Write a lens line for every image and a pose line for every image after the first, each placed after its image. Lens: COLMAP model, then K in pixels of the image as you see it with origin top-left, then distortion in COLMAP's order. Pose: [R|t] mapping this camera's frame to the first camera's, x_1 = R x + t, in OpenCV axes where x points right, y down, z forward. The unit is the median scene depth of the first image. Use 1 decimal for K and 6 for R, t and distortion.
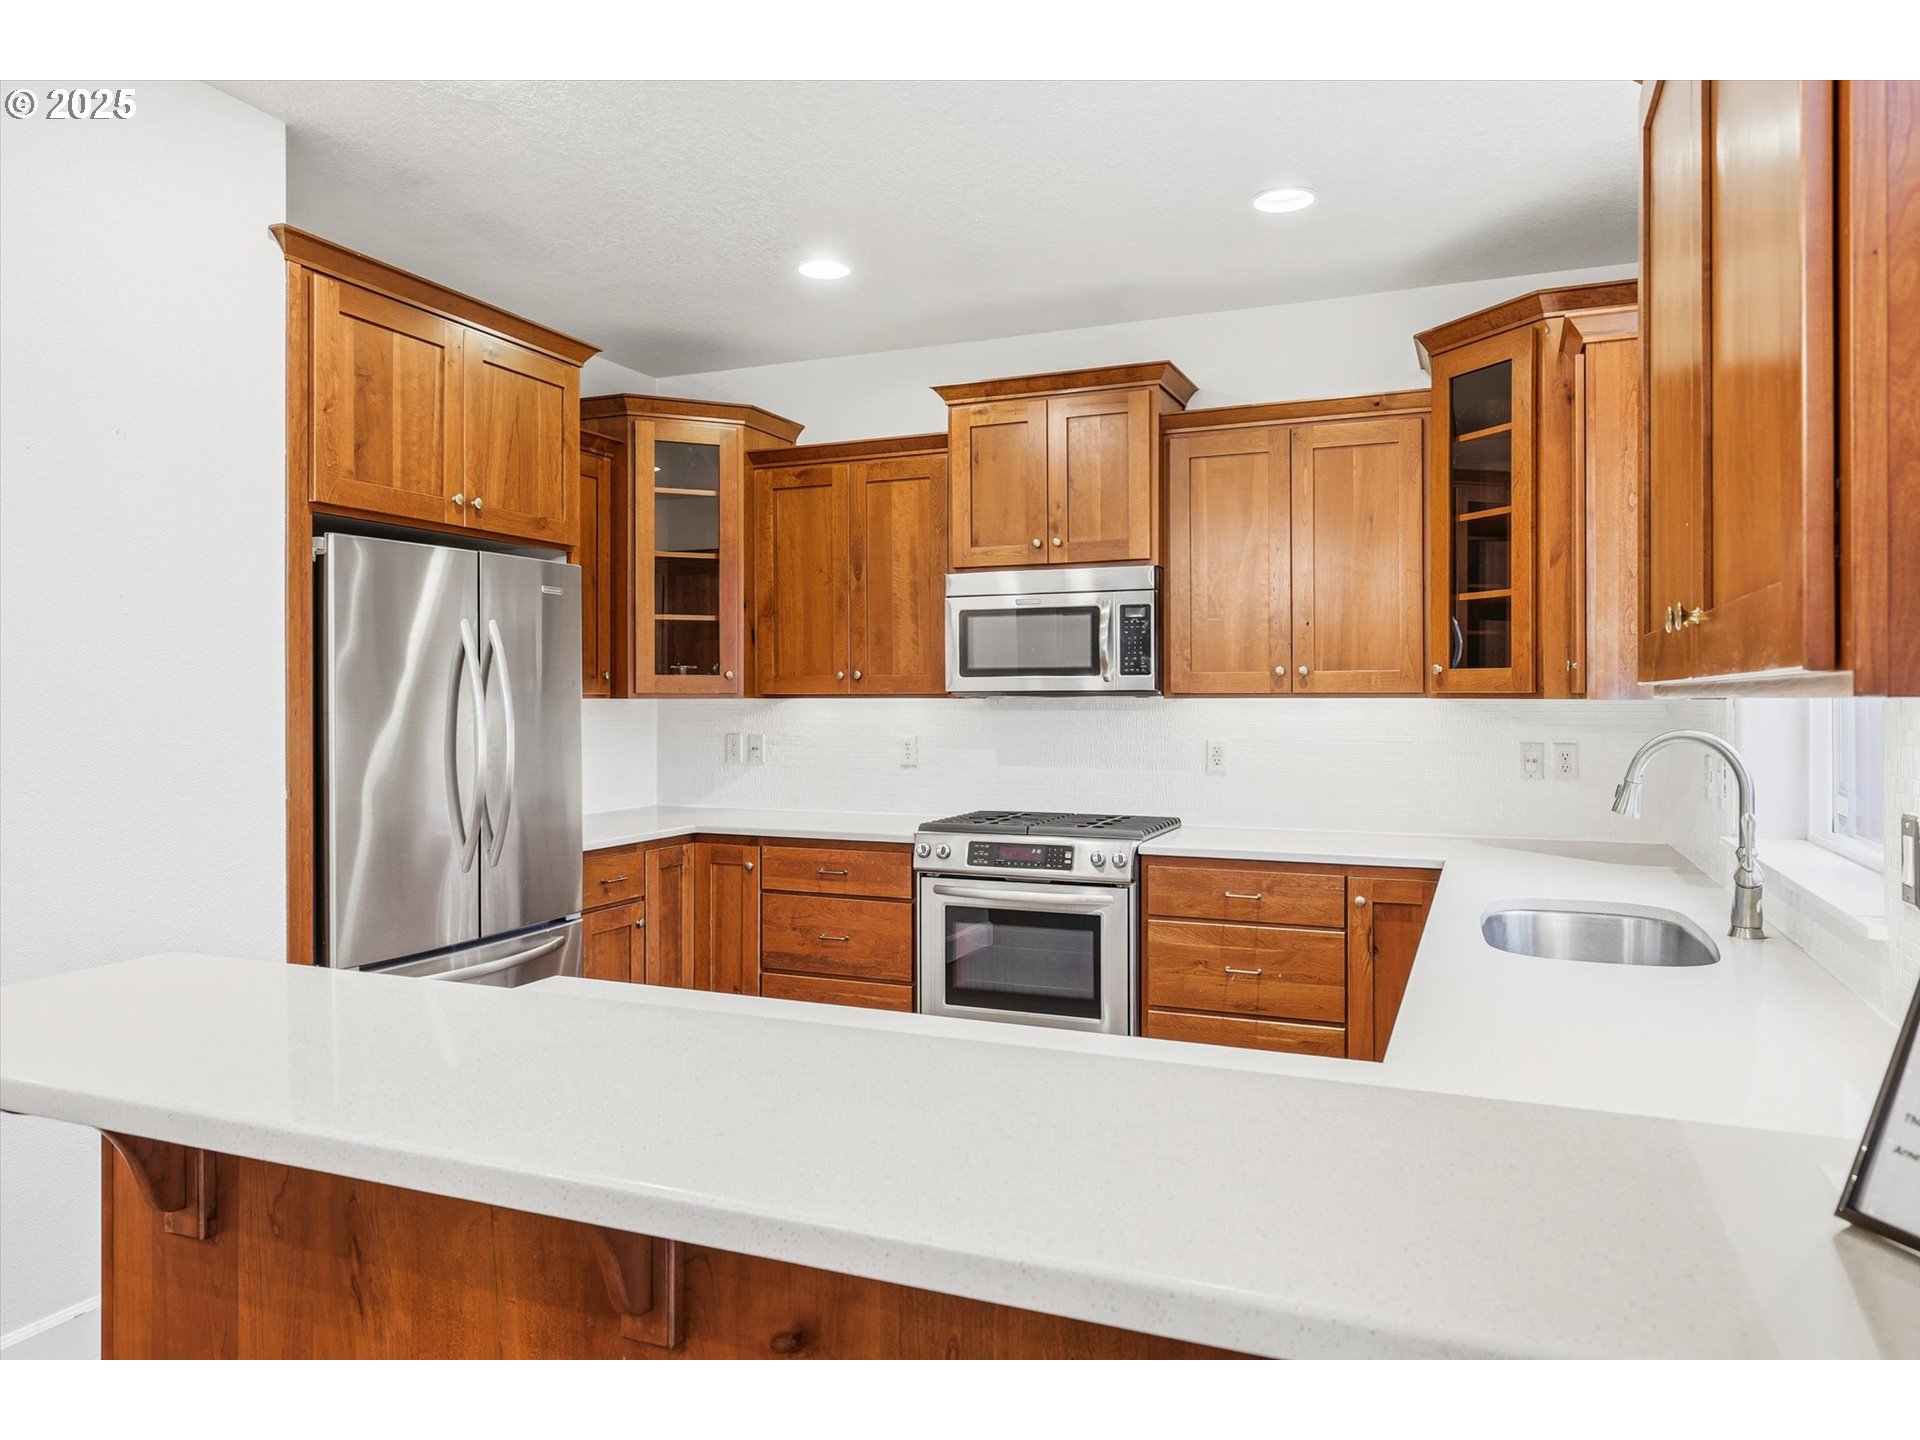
lens RADIAL K [[1300.0, 0, 953.3], [0, 1300.0, 704.5], [0, 0, 1]] dist [-0.000144, -0.000335]
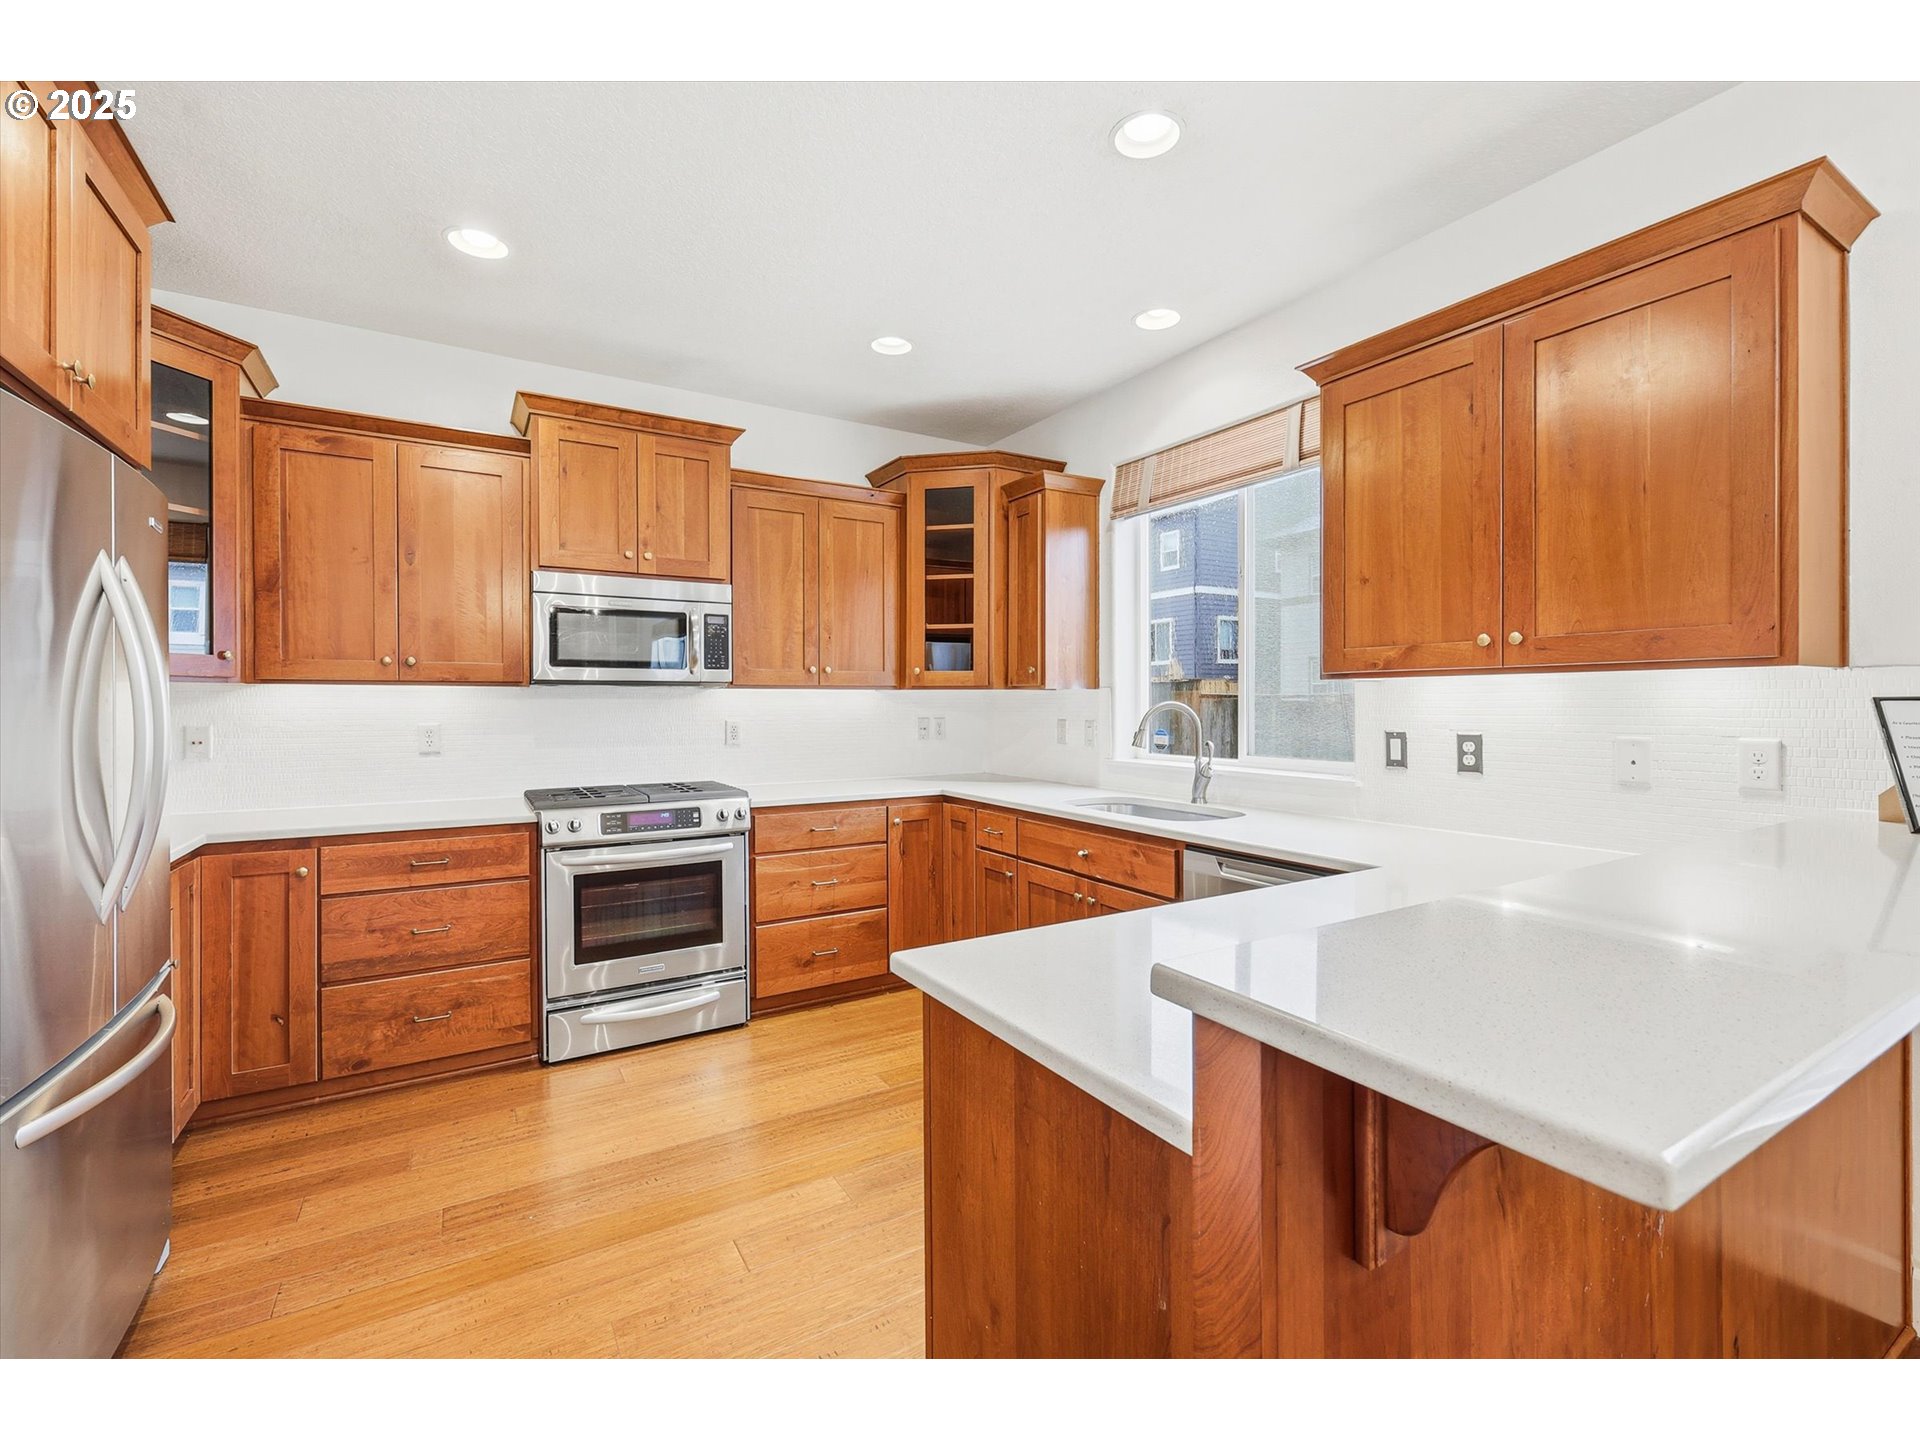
lens RADIAL K [[813.5, 0, 950.7], [0, 813.5, 717.6], [0, 0, 1]] dist [0.004138, 0.000342]
pose [[0.588574, -0.011774, 0.808357, -0.368231], [0.005887, 0.999930, 0.010279, 0.017651], [-0.808422, -0.001291, 0.588602, 0.342203]]
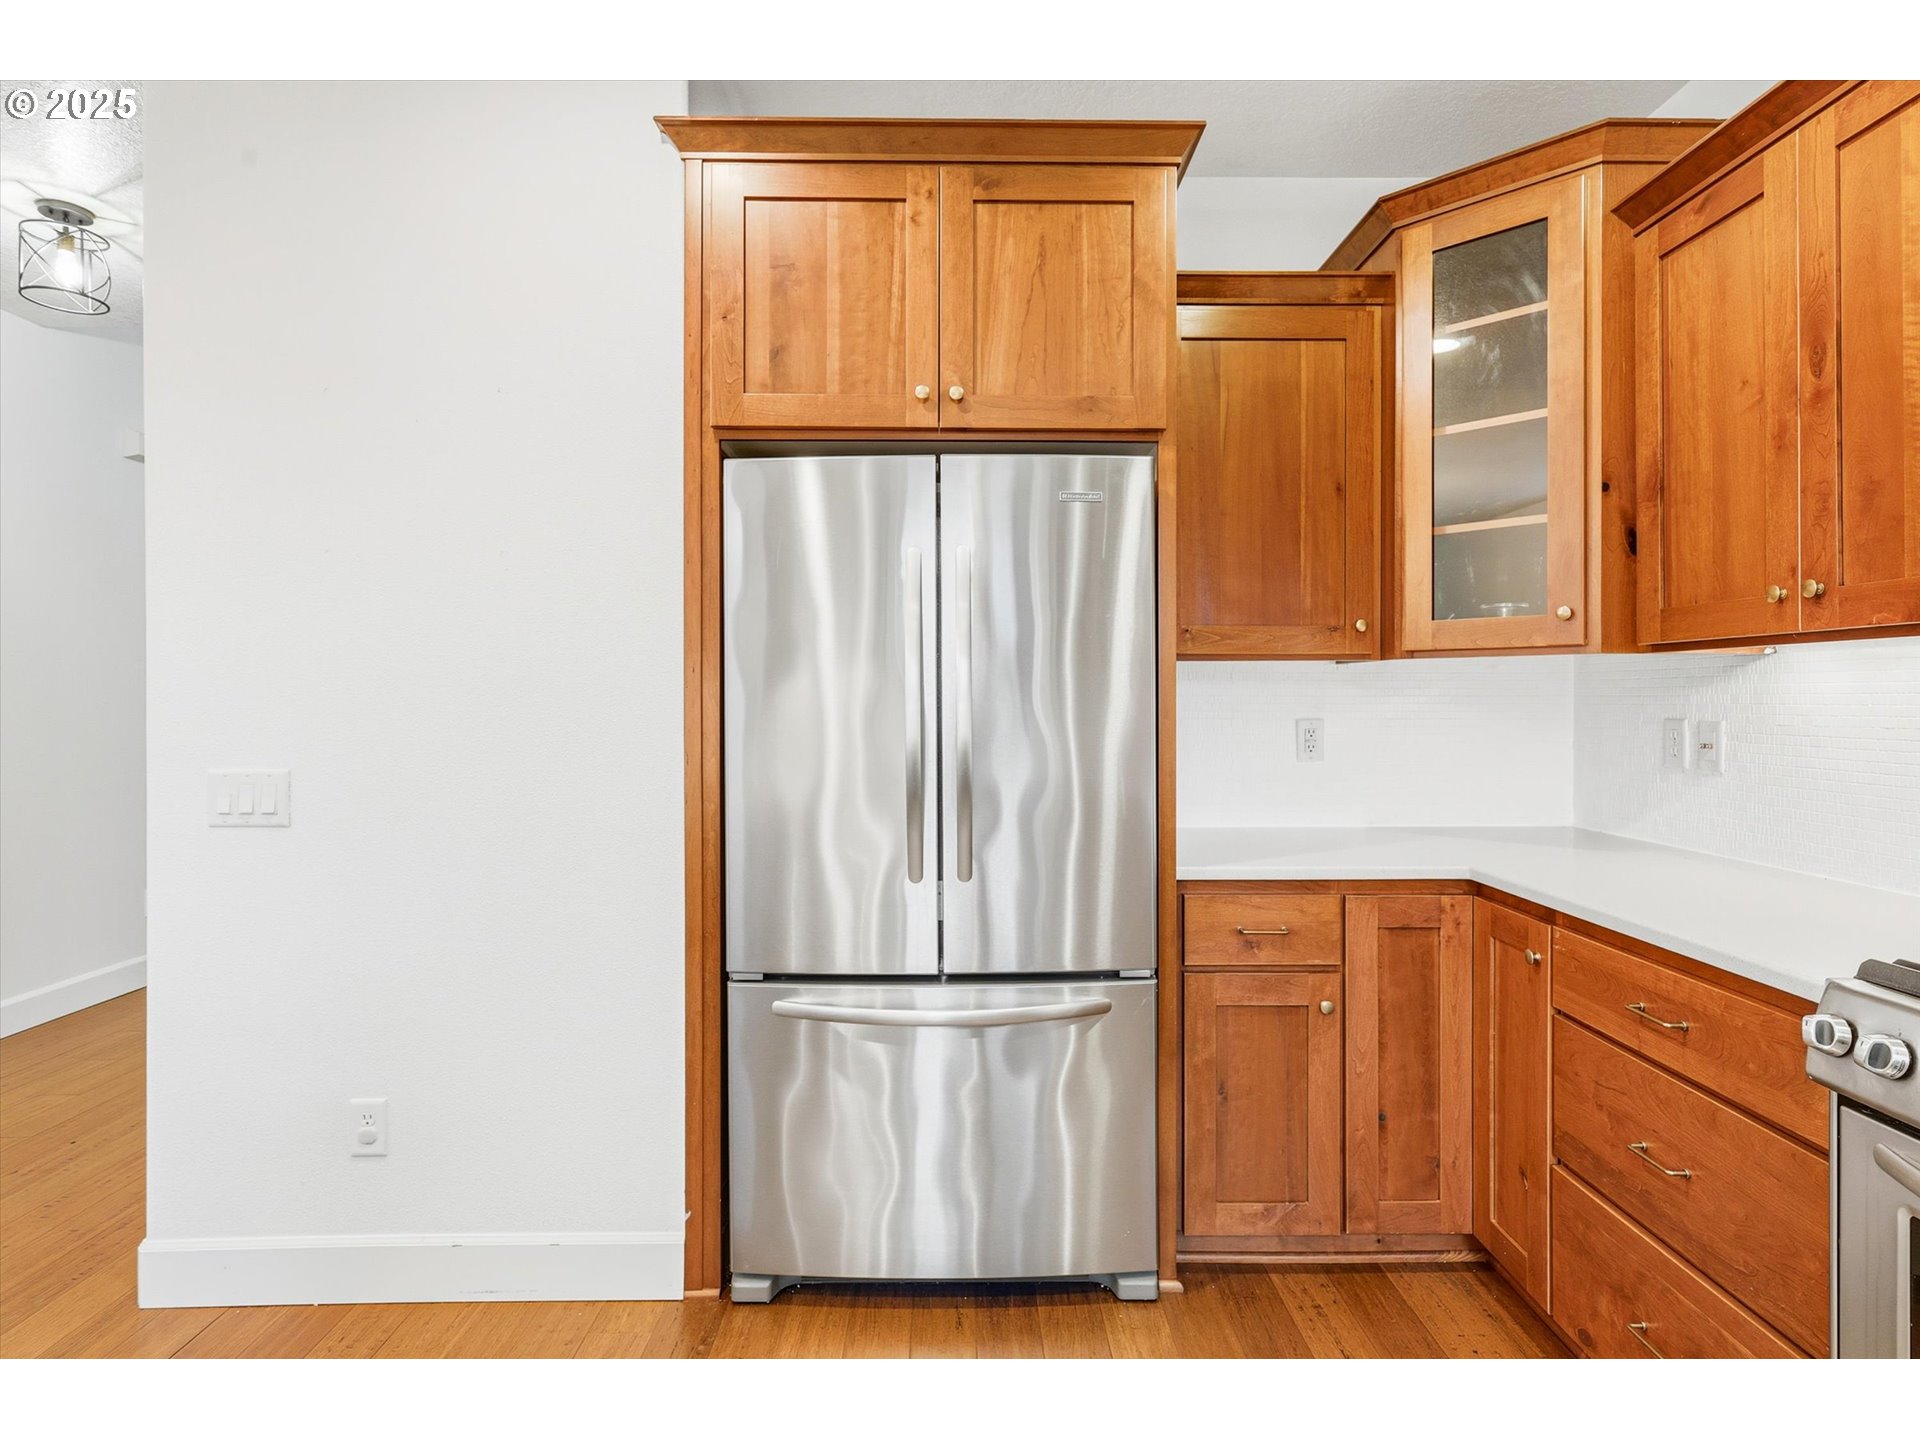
lens RADIAL K [[980.2, 0, 959.2], [0, 980.2, 701.0], [0, 0, 1]] dist [0.002303, -0.000303]
pose [[0.402829, 0.003636, -0.915268, 0.130095], [-0.004719, 0.999987, 0.001896, 0.018504], [0.915263, 0.003556, 0.402841, 0.659437]]
